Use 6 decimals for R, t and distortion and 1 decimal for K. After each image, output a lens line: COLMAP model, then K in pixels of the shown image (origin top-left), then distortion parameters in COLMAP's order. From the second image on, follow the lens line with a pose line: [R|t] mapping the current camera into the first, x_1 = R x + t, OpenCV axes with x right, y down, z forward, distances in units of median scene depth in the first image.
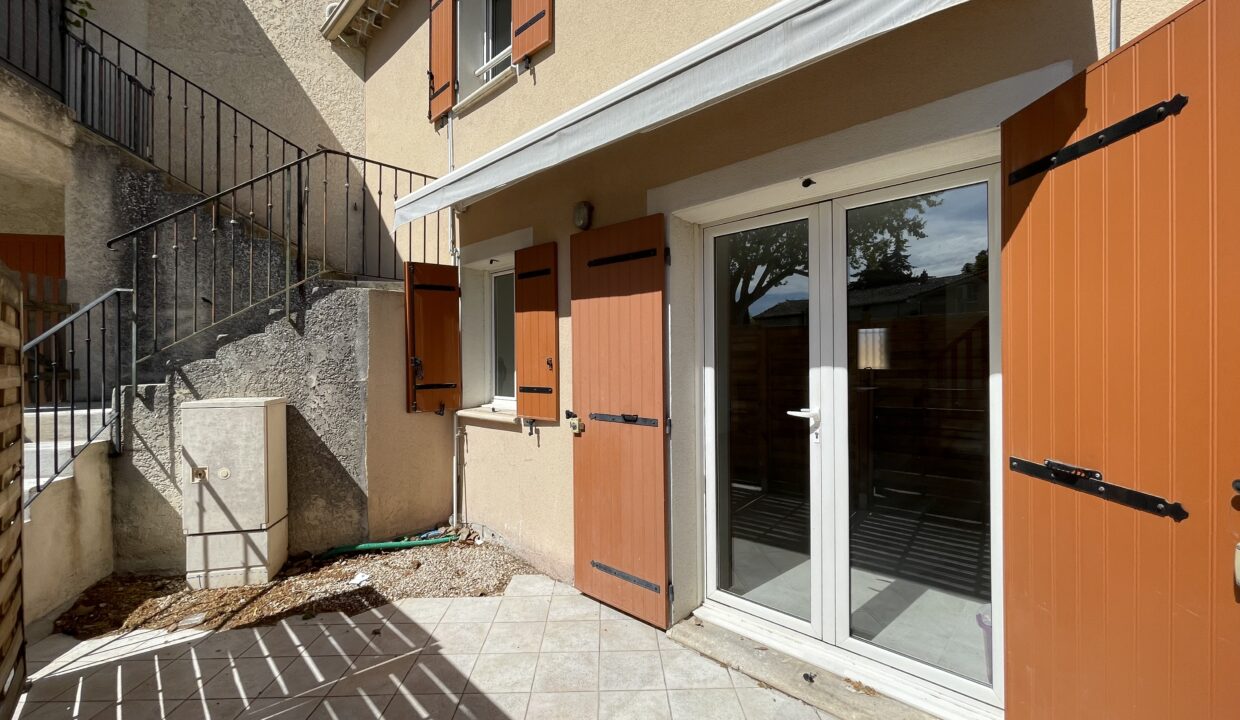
lens RADIAL K [[500.5, 0, 620.0], [0, 500.5, 360.0], [0, 0, 1]] dist [-0.001176, -0.000199]
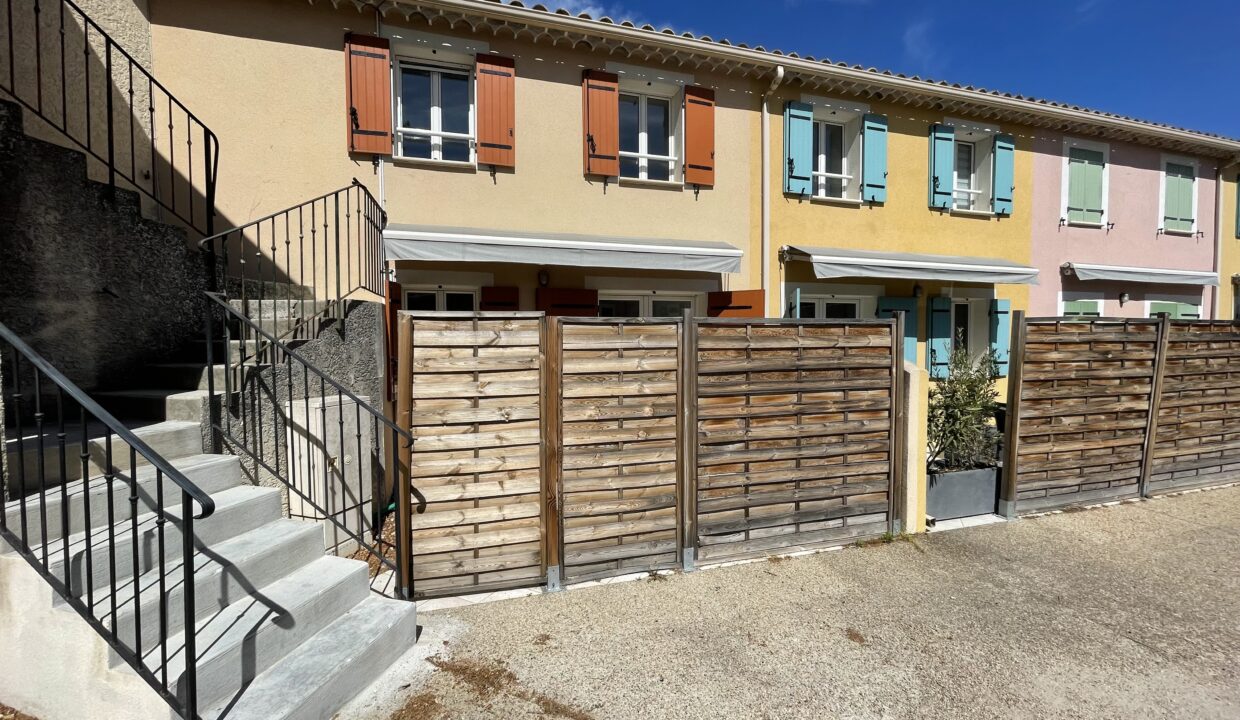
lens RADIAL K [[500.5, 0, 620.0], [0, 500.5, 360.0], [0, 0, 1]] dist [-0.001176, -0.000199]
pose [[0.483388, -0.030088, 0.874889, -1.163602], [0.004983, 0.999488, 0.031619, -0.032932], [-0.875392, -0.010924, 0.483290, -0.104256]]
